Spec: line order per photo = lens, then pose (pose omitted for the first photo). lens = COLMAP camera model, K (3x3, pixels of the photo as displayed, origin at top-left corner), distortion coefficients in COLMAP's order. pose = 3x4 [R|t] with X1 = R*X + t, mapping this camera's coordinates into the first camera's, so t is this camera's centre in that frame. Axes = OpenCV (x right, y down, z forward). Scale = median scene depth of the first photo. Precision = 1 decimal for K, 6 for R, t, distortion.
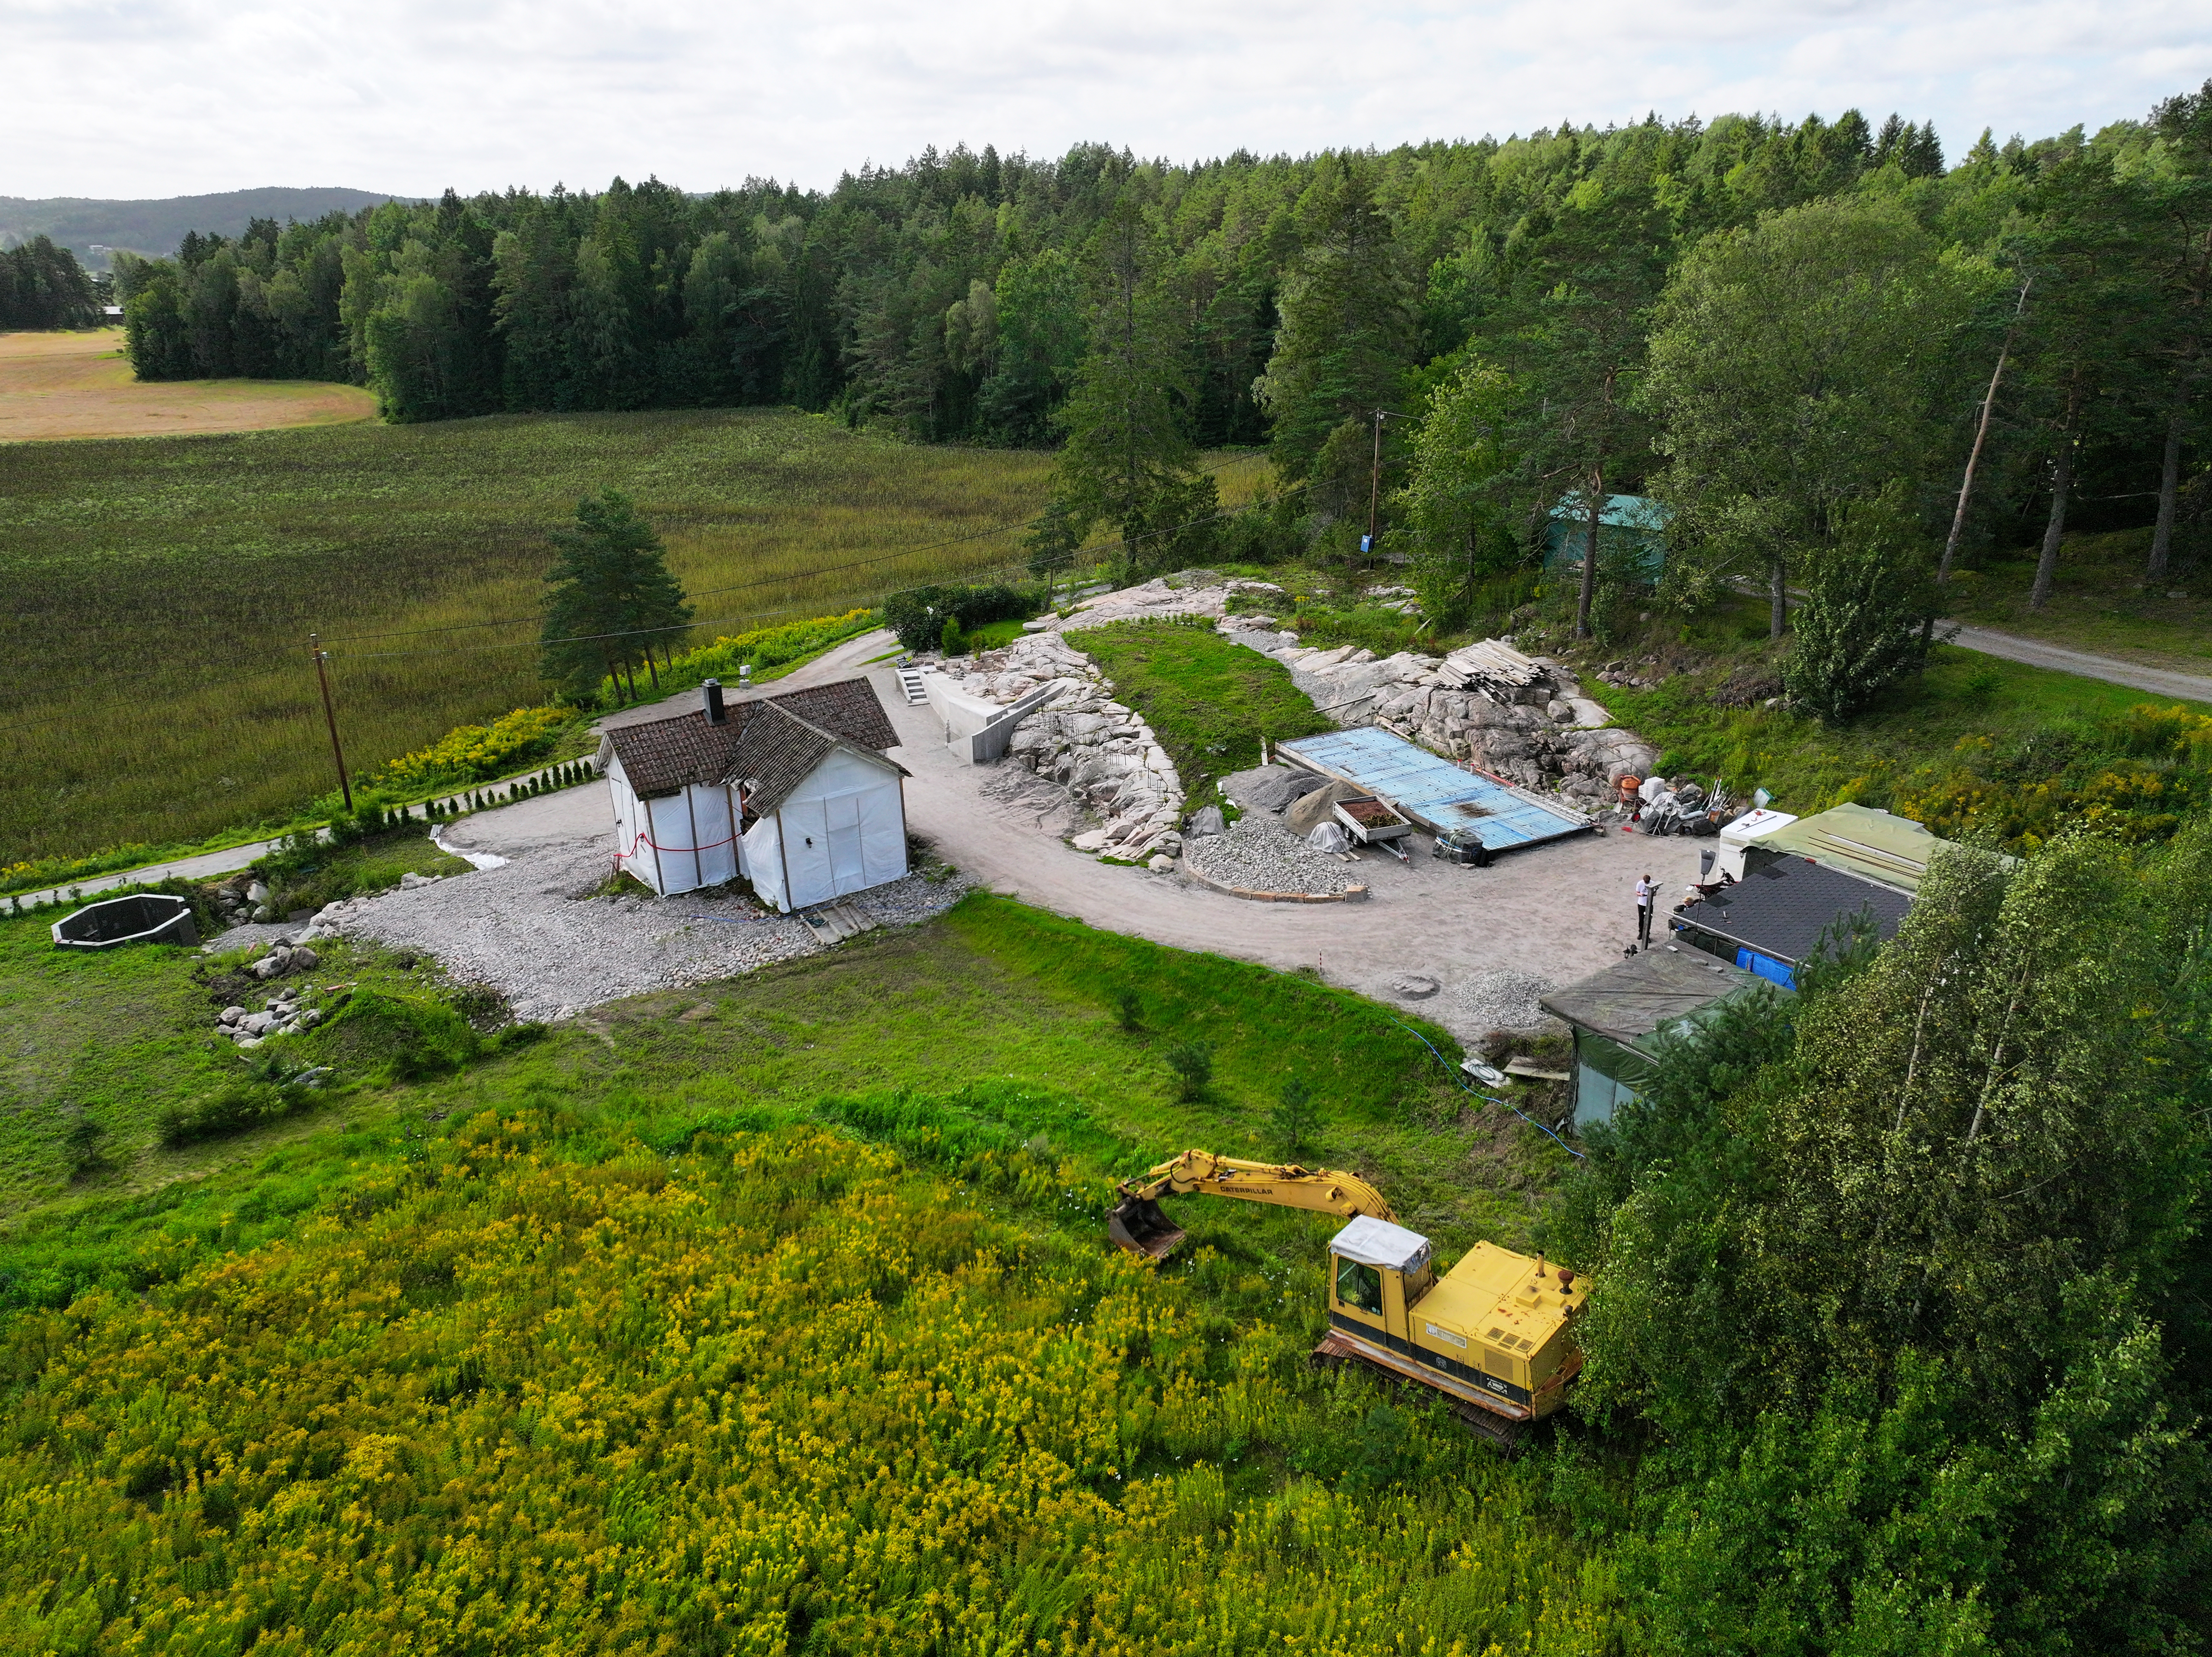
lens RADIAL K [[1551.6, 0, 1106.8], [0, 1551.6, 821.0], [0, 0, 1]] dist [0.001506, 0.004254]
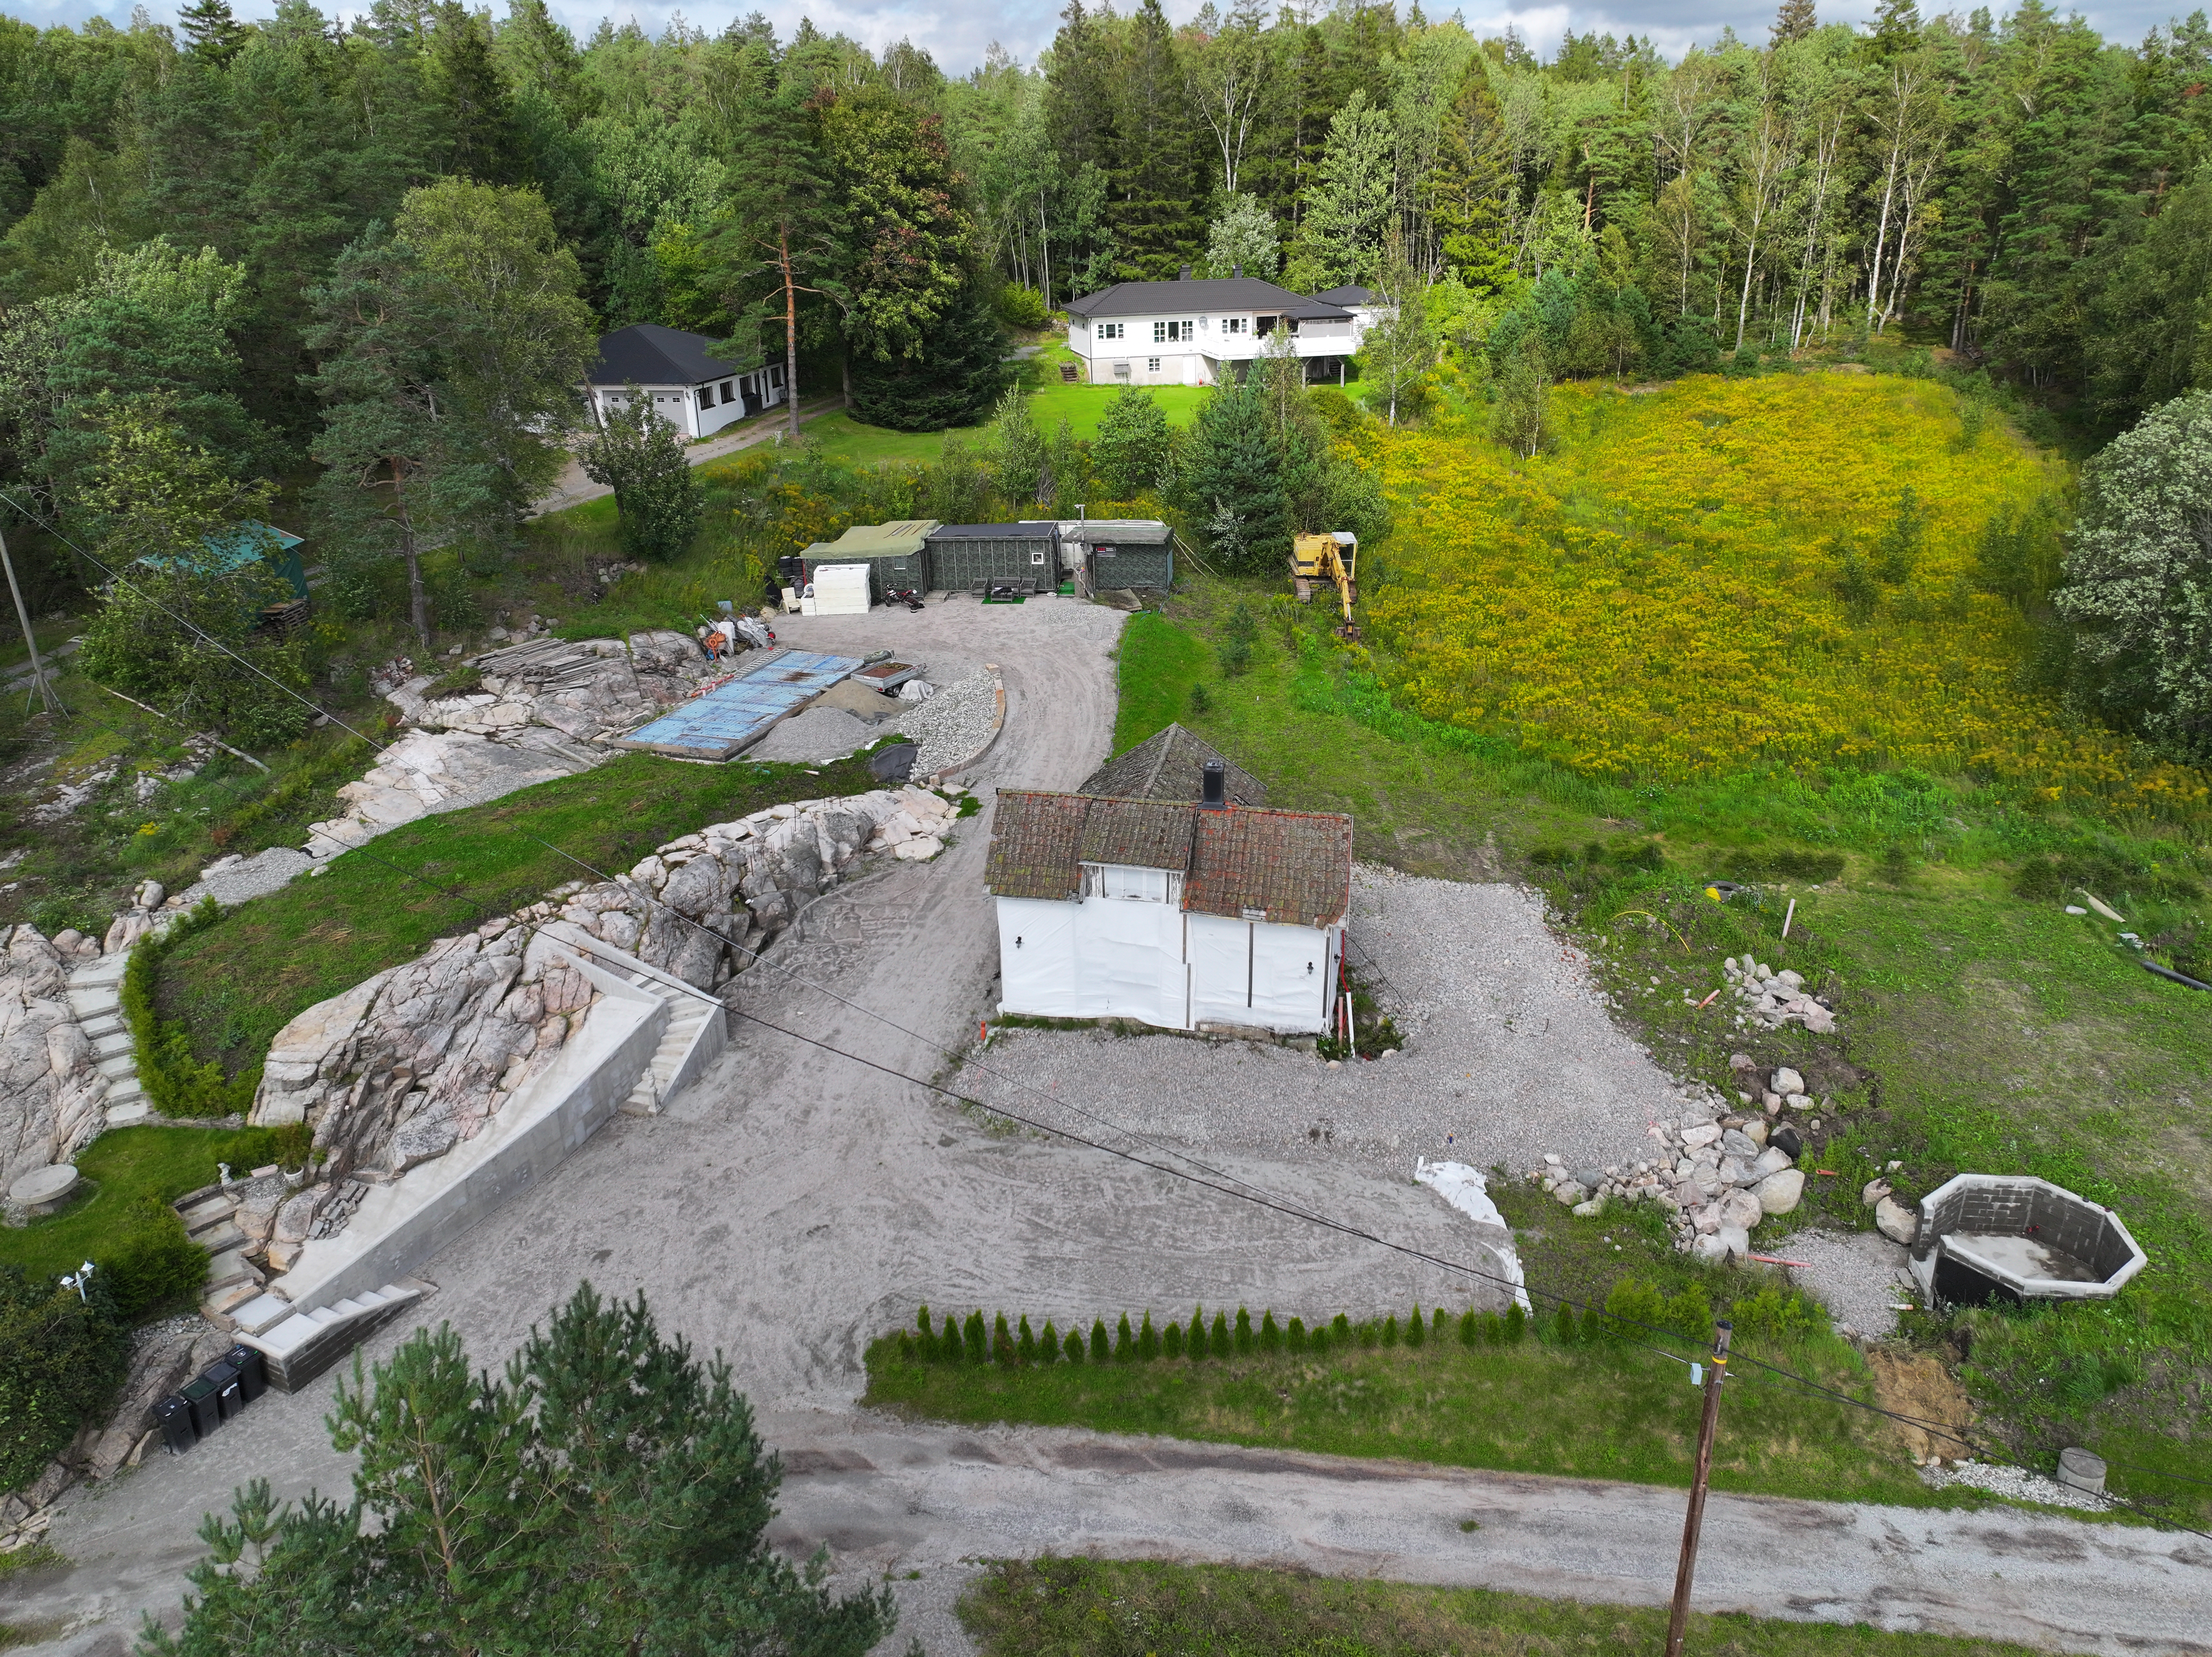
lens RADIAL K [[1541.5, 0, 1106.4], [0, 1541.5, 836.6], [0, 0, 1]] dist [-0.000009, 0.010132]
pose [[-0.710349, -0.241539, 0.661107, -0.691614], [0.286776, 0.758453, 0.585242, -0.495807], [-0.642778, 0.605316, -0.469499, 1.339614]]
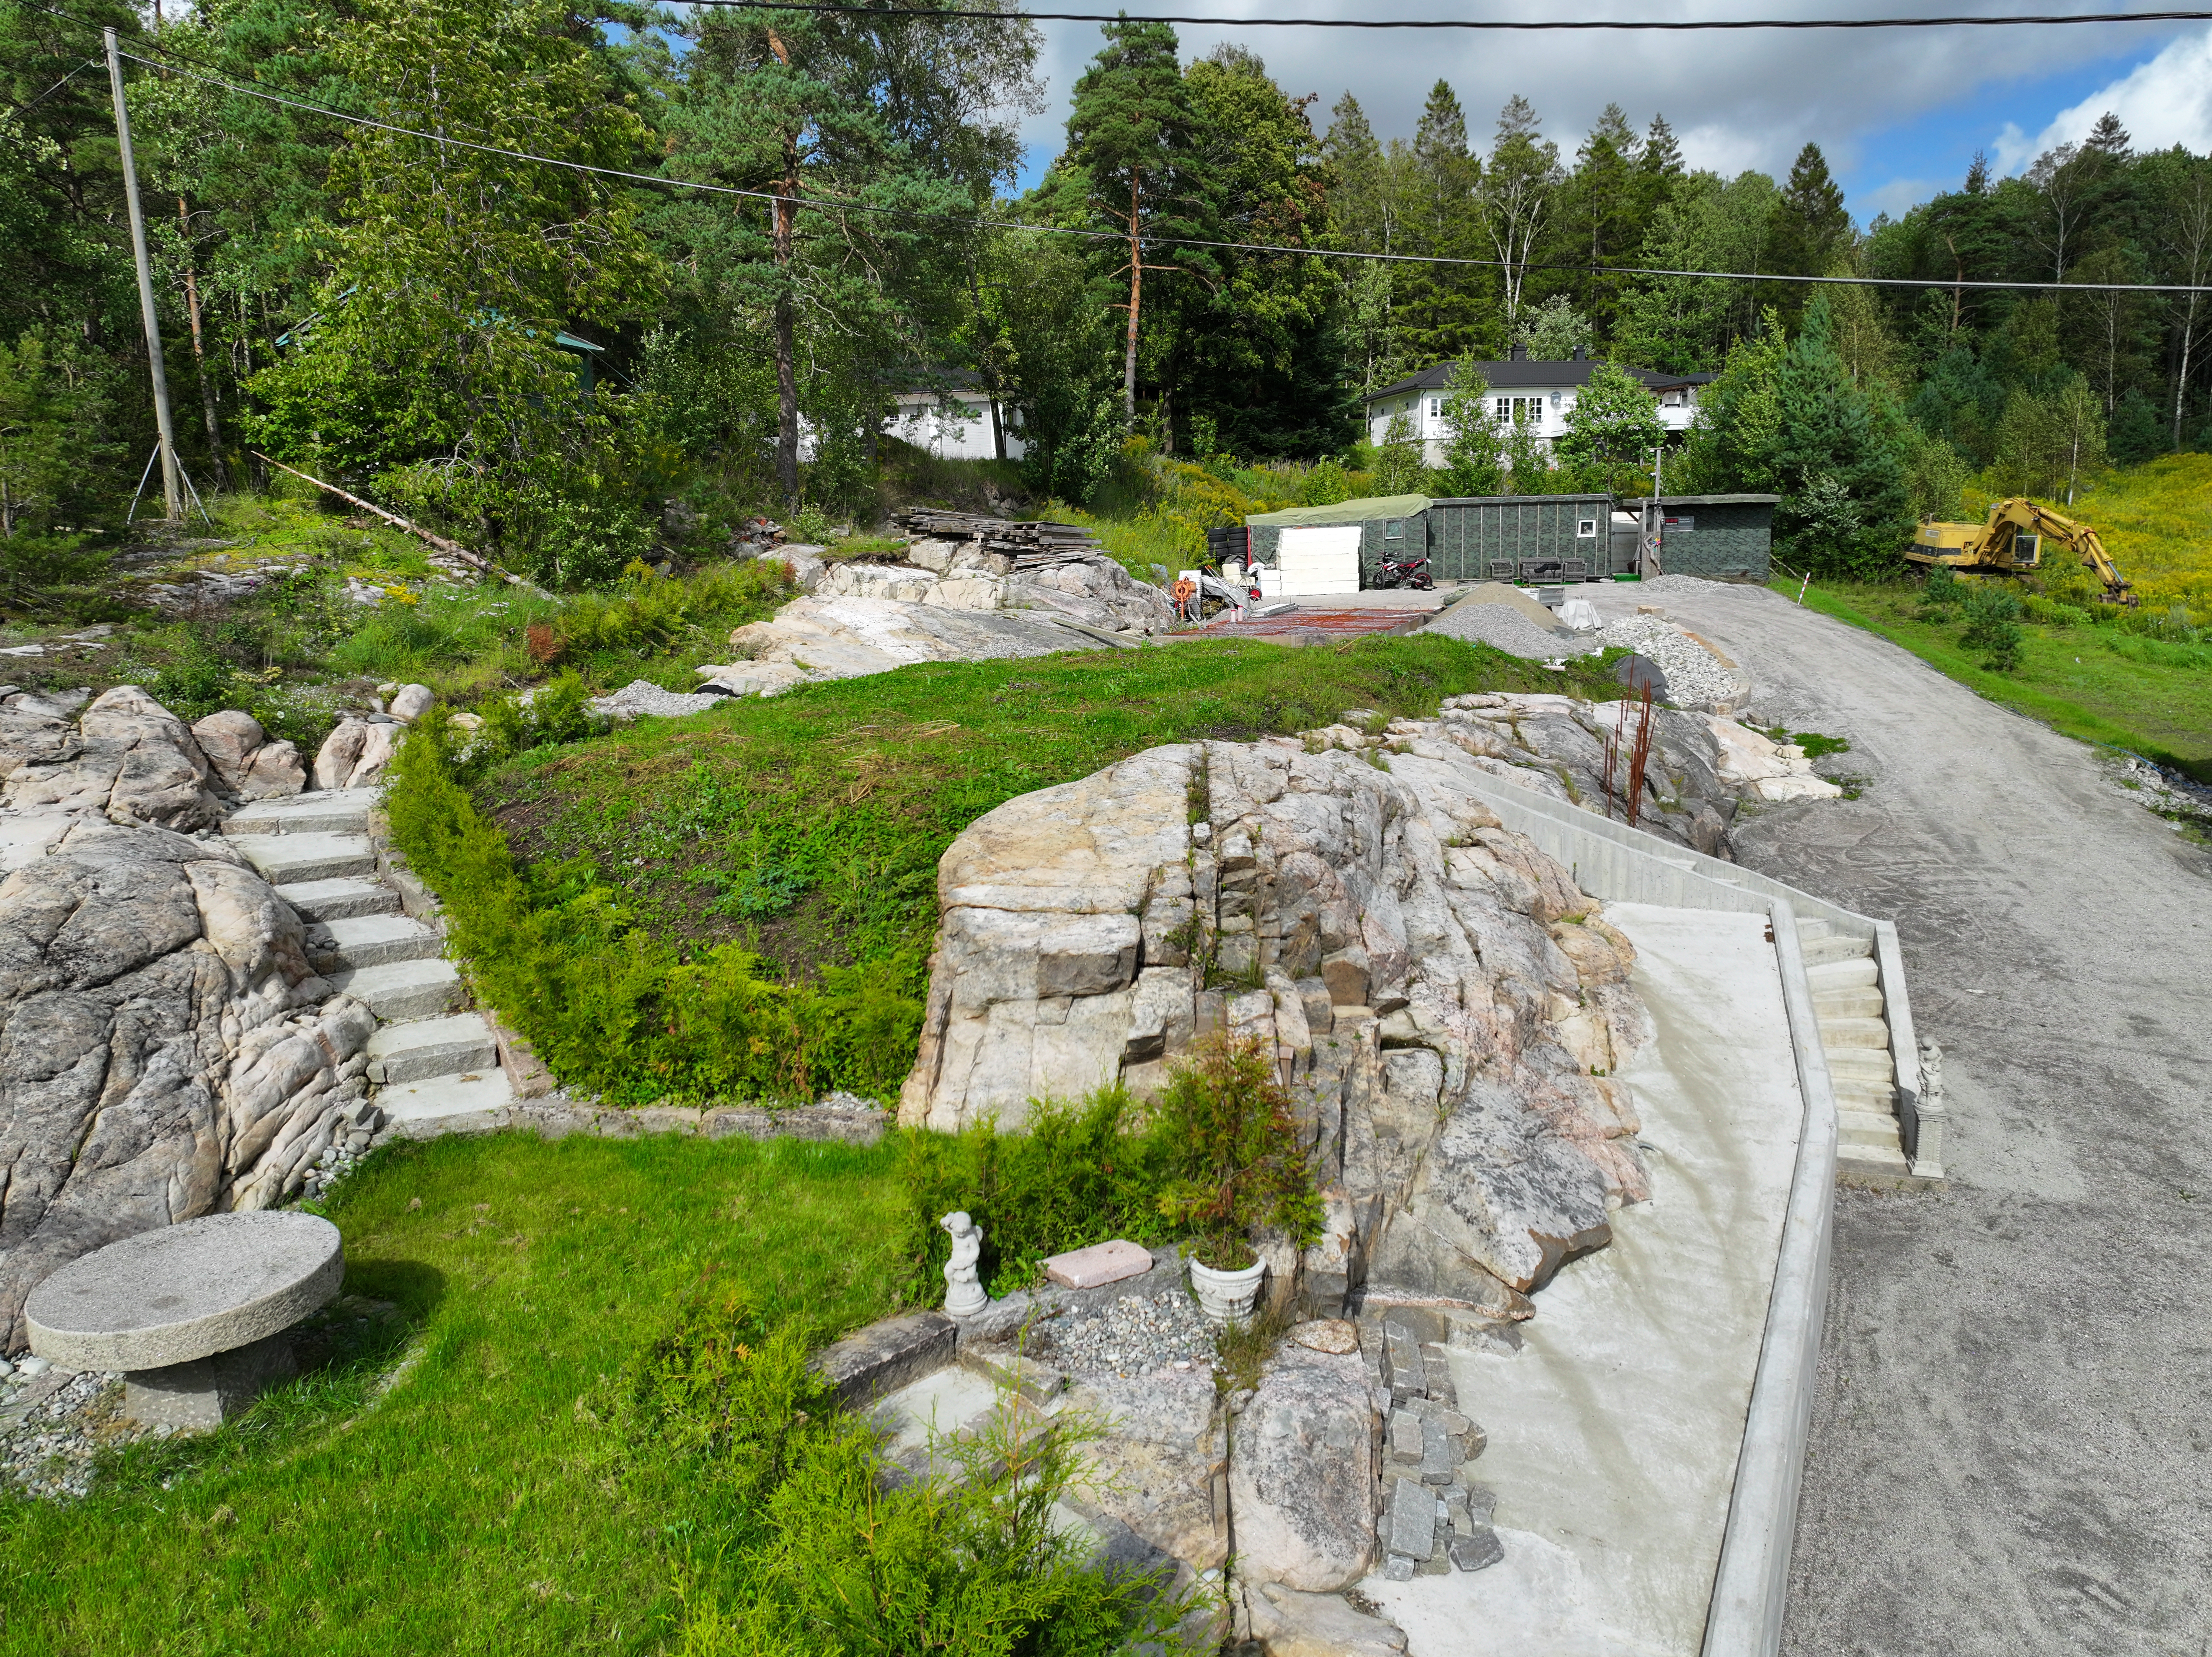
lens RADIAL K [[1557.6, 0, 1112.6], [0, 1557.6, 809.5], [0, 0, 1]] dist [0.006258, 0.002203]
pose [[-0.709618, -0.086402, 0.699268, -0.197076], [0.289002, 0.869432, 0.400707, -0.235704], [-0.642588, 0.486439, -0.591994, 1.409596]]
